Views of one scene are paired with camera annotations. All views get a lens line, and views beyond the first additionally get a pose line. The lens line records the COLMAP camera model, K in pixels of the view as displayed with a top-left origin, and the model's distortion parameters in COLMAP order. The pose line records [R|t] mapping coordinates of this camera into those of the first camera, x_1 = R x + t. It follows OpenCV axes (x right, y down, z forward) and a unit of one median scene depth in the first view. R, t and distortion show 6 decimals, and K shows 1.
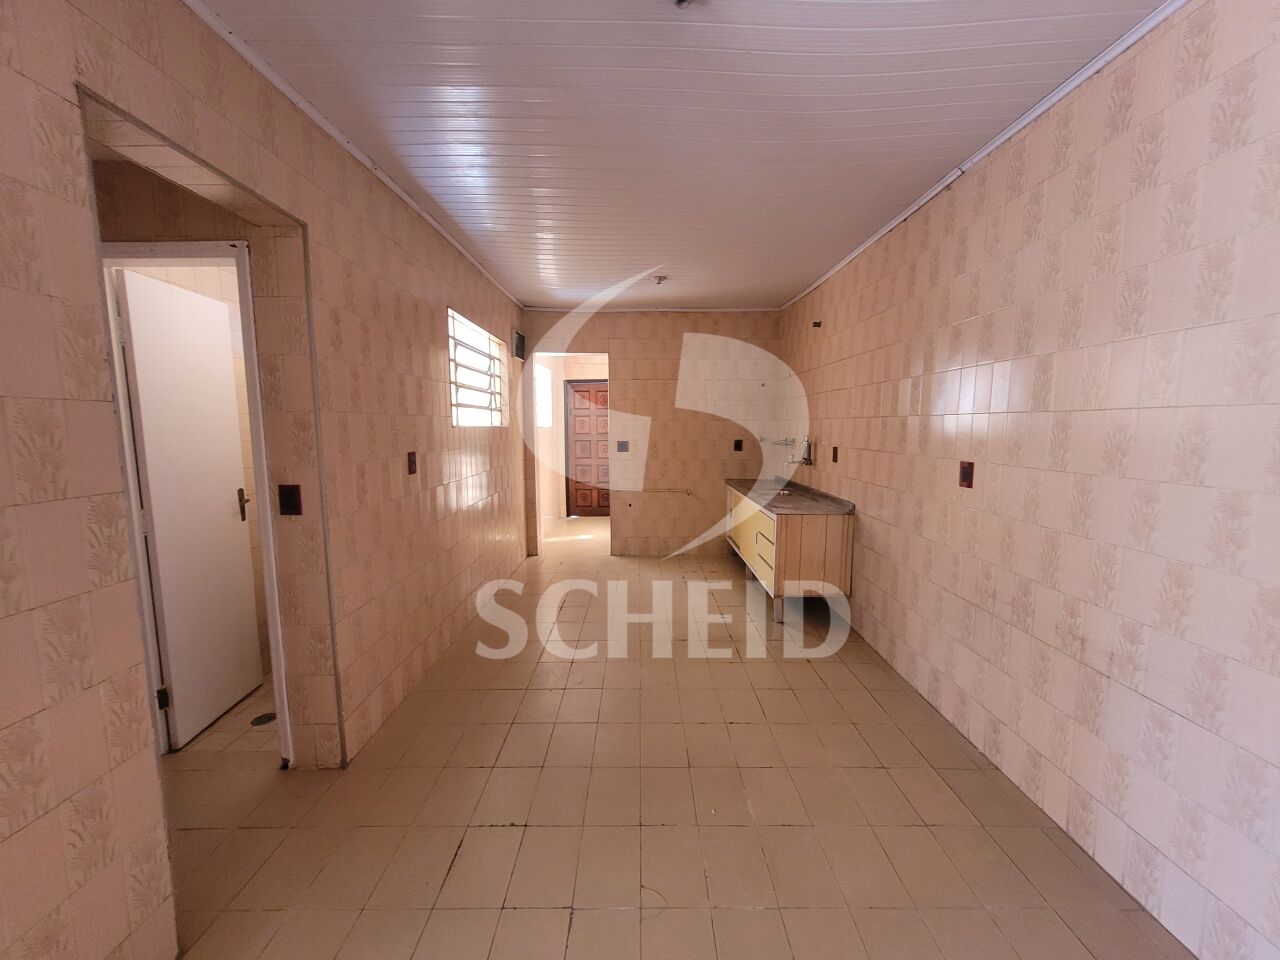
lens RADIAL K [[500.8, 0, 640.6], [0, 500.8, 482.1], [0, 0, 1]] dist [-0.000214, -0.000204]
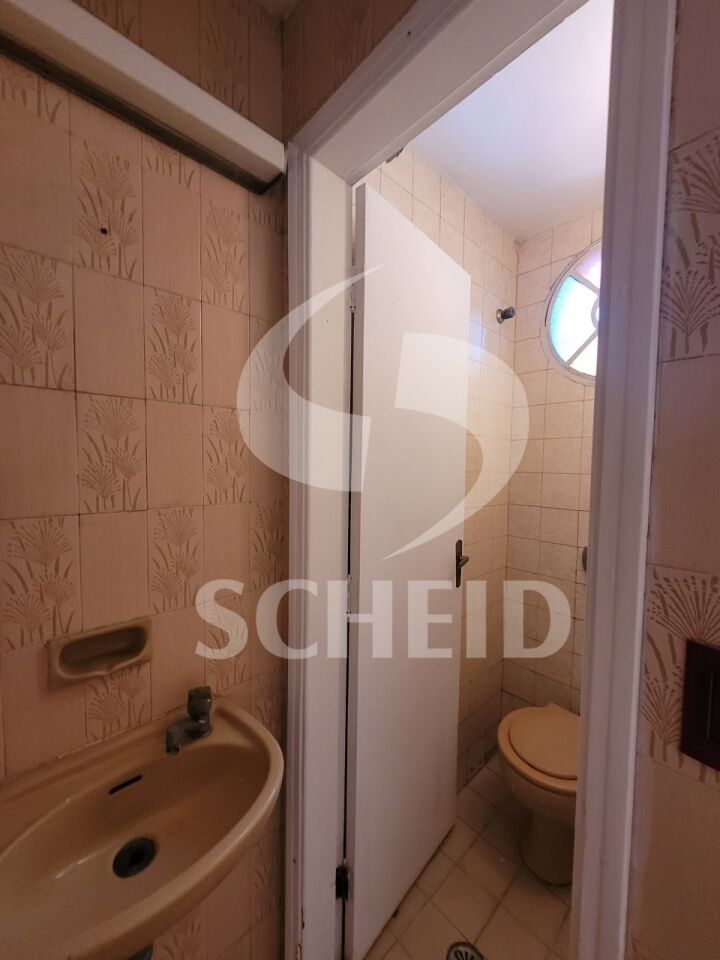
lens RADIAL K [[375.6, 0, 360.2], [0, 375.6, 479.6], [0, 0, 1]] dist [-0.000214, -0.000204]
pose [[0.676736, 0.045916, -0.734793, -0.649481], [-0.102896, 0.994156, -0.032642, -0.049328], [0.729000, 0.097697, 0.677506, 0.683632]]
